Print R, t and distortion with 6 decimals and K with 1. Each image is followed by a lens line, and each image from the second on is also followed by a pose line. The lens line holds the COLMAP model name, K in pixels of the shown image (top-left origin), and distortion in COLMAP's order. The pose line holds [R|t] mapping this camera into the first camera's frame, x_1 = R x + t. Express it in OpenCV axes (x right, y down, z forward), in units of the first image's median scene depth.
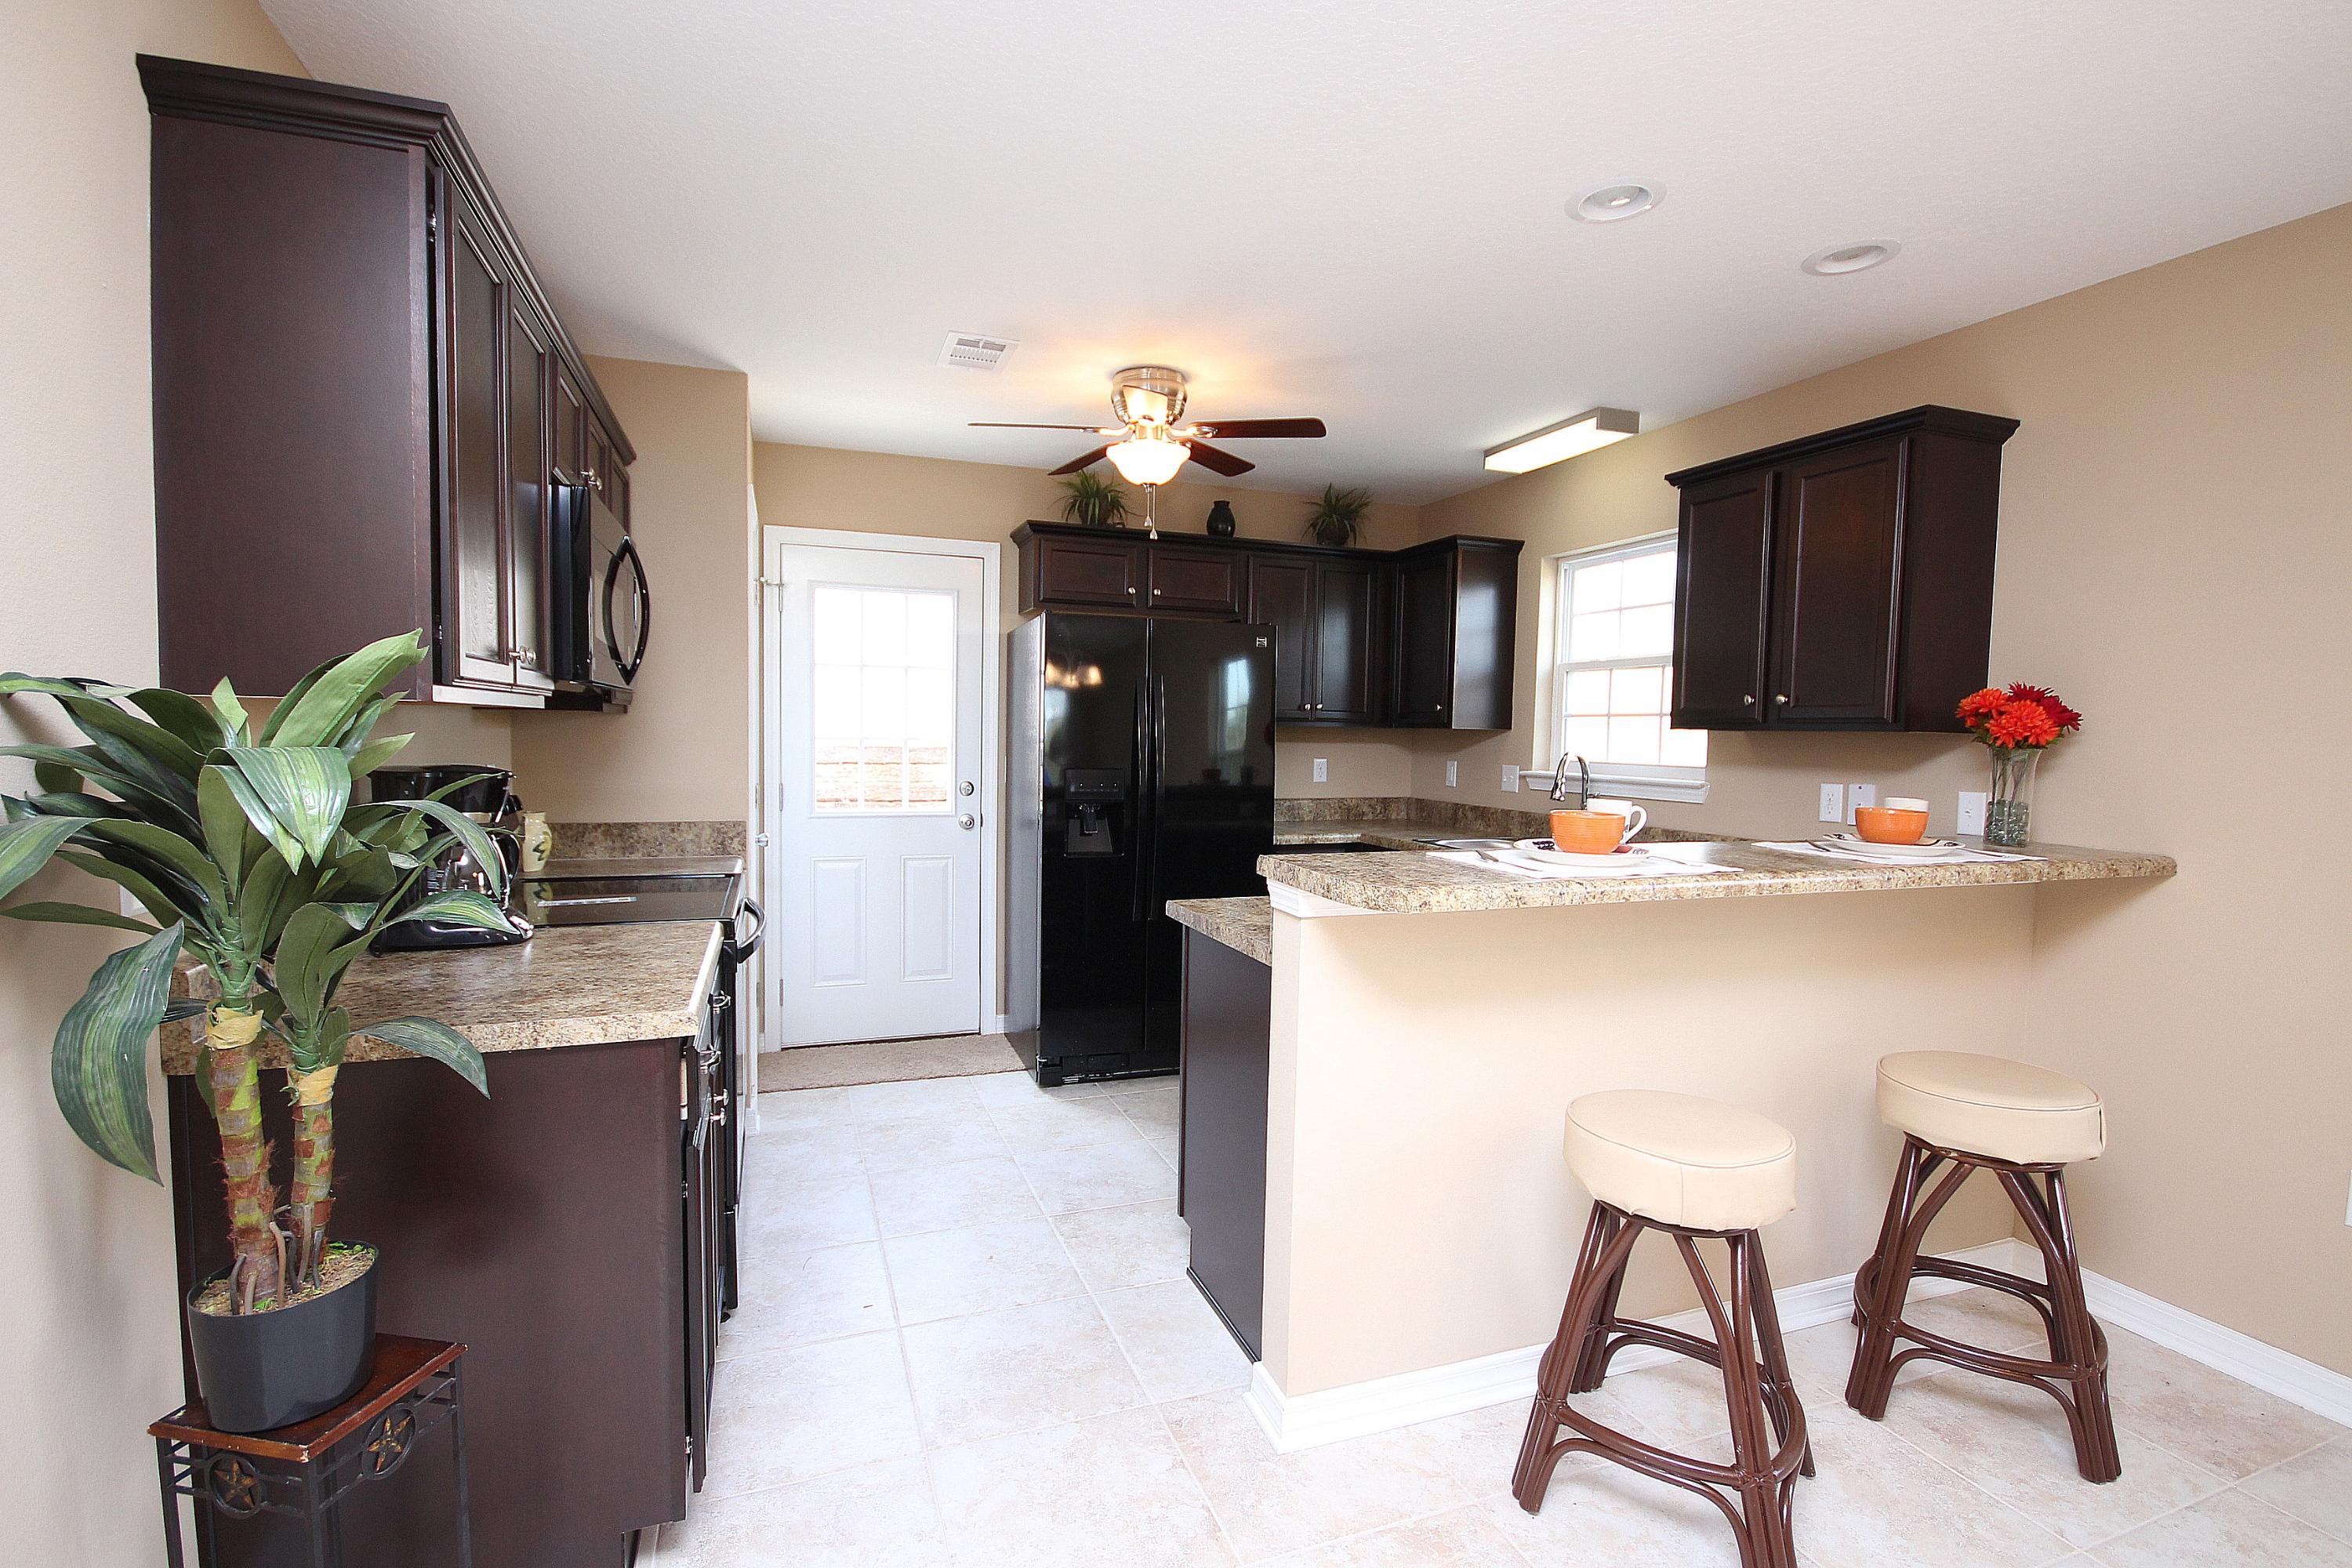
lens RADIAL K [[1085.8, 0, 1171.6], [0, 1085.8, 789.7], [0, 0, 1]] dist [-0.001150, -0.000122]
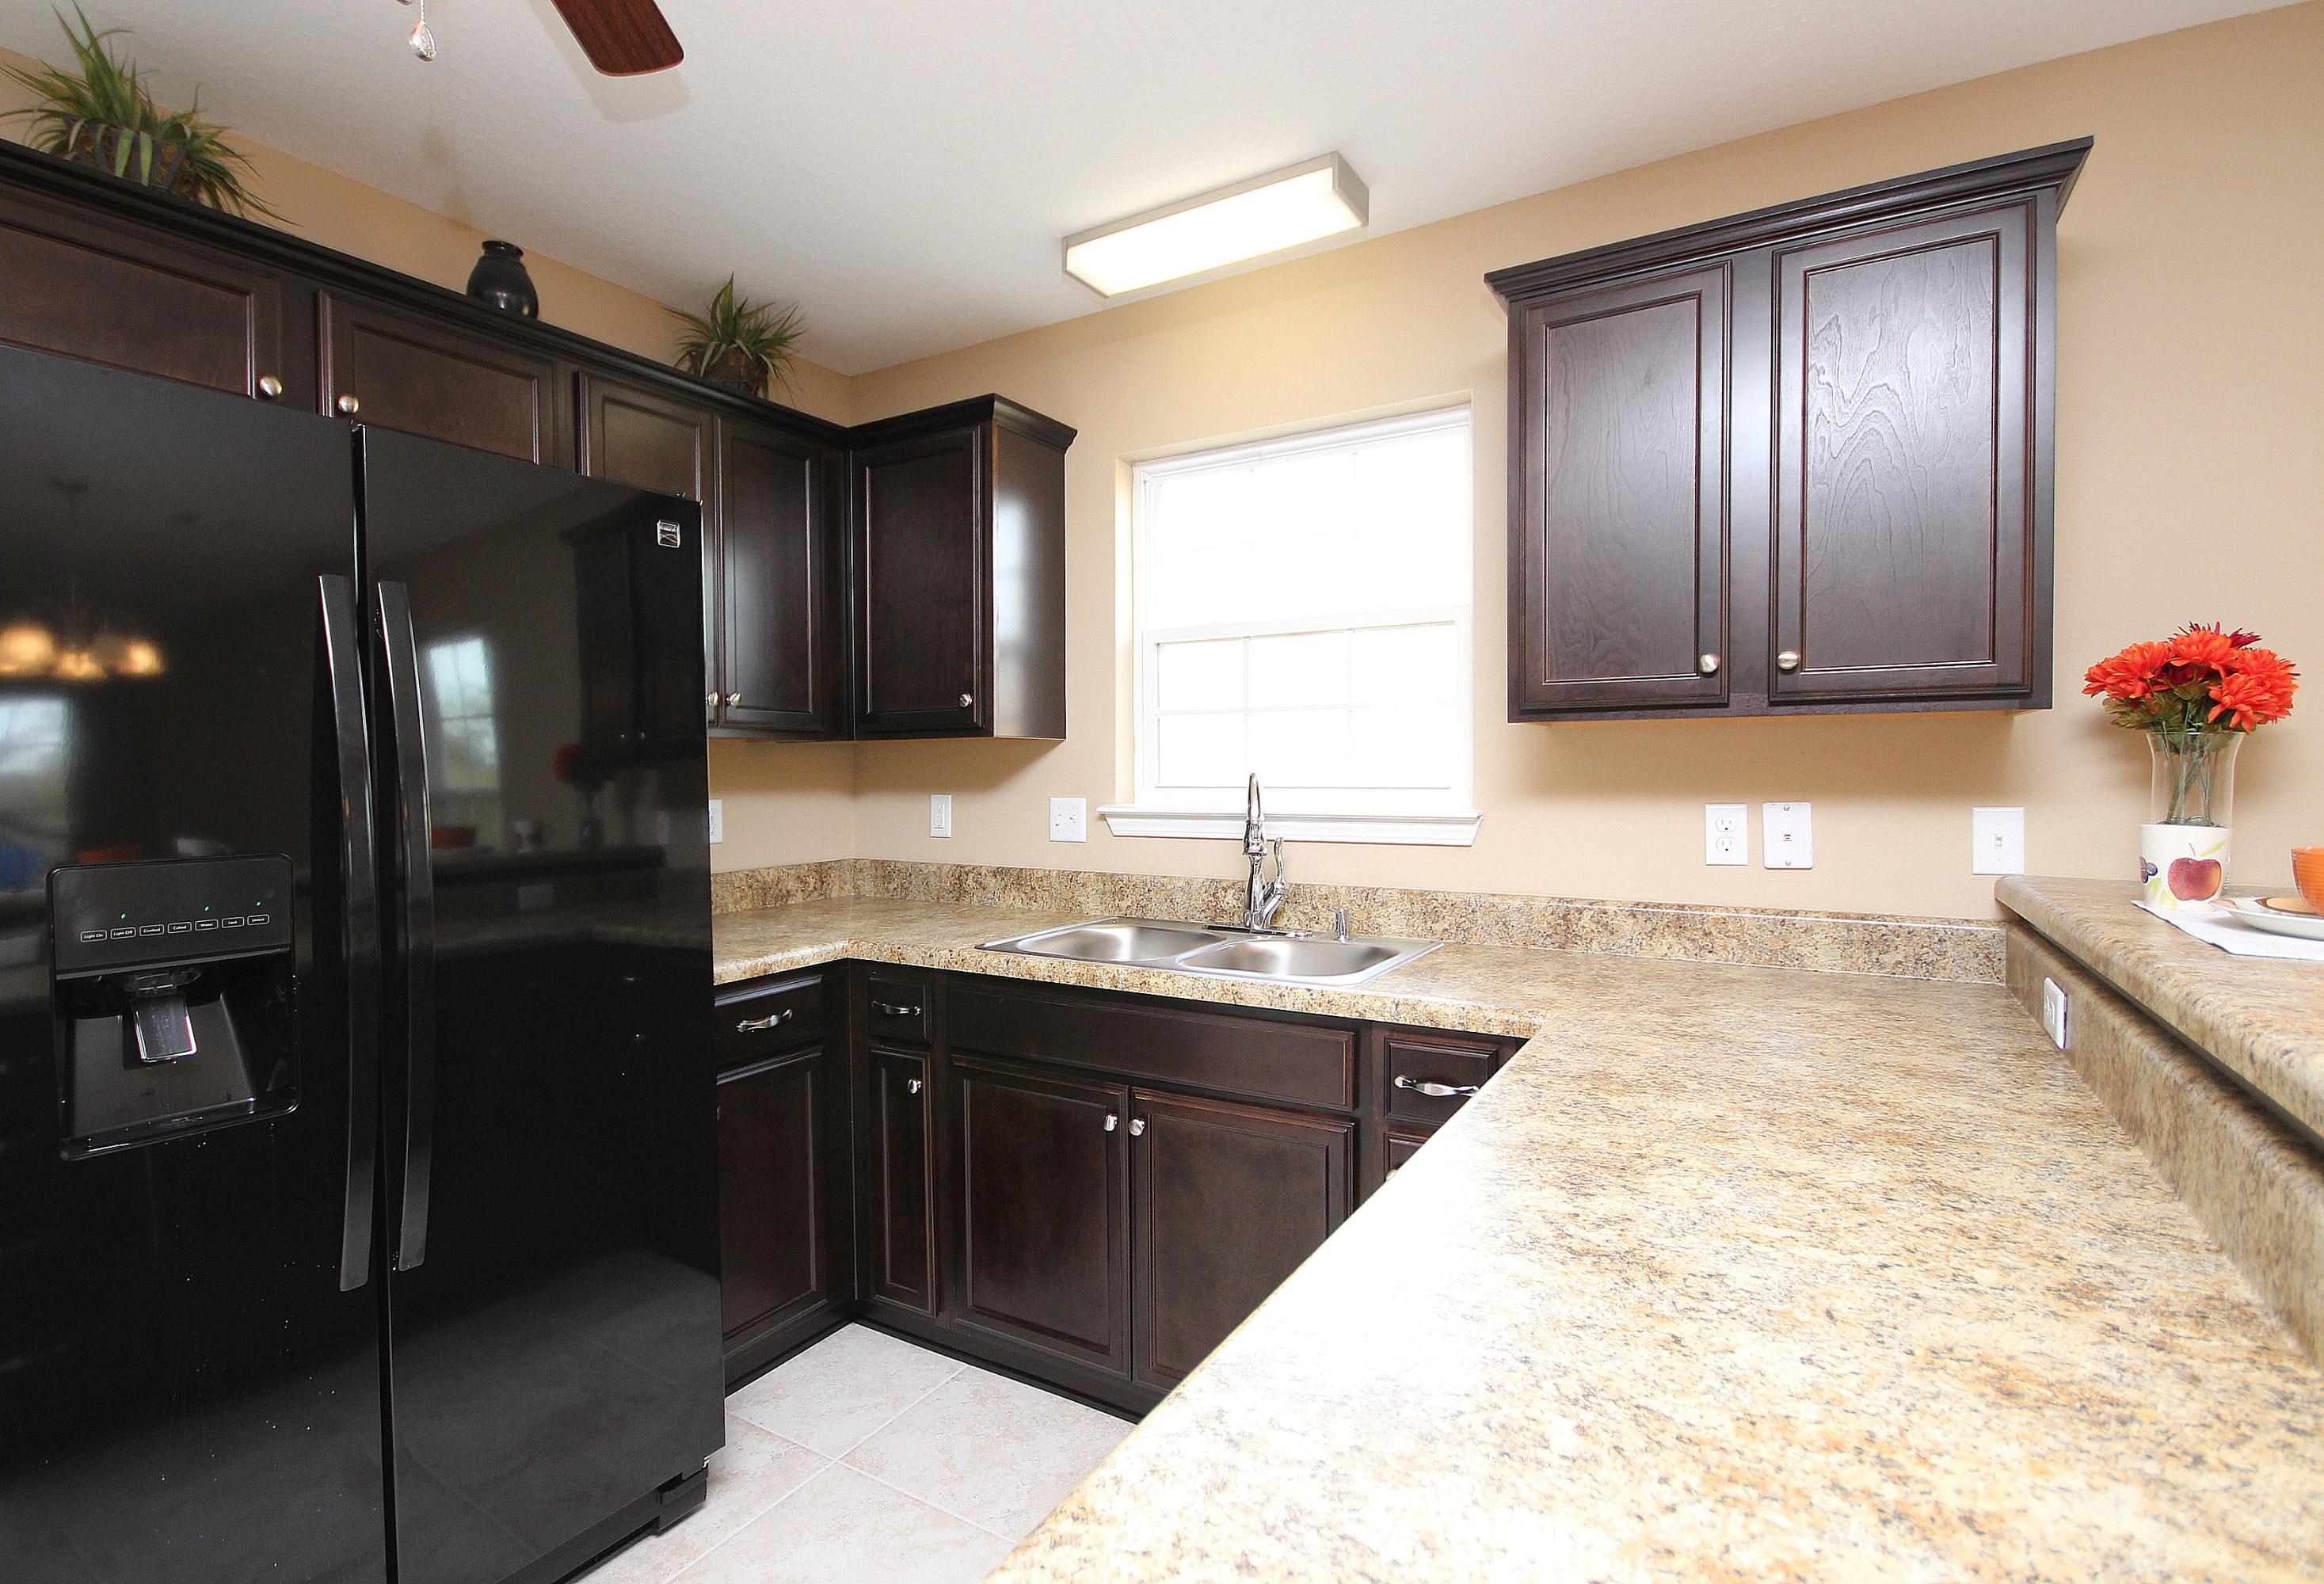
lens RADIAL K [[1104.6, 0, 1124.8], [0, 1104.6, 778.8], [0, 0, 1]] dist [-0.000517, -0.000756]
pose [[0.789717, -0.027420, 0.612858, -0.054950], [0.054350, 0.998199, -0.025374, -0.021009], [-0.611059, 0.053347, 0.789785, 0.668834]]
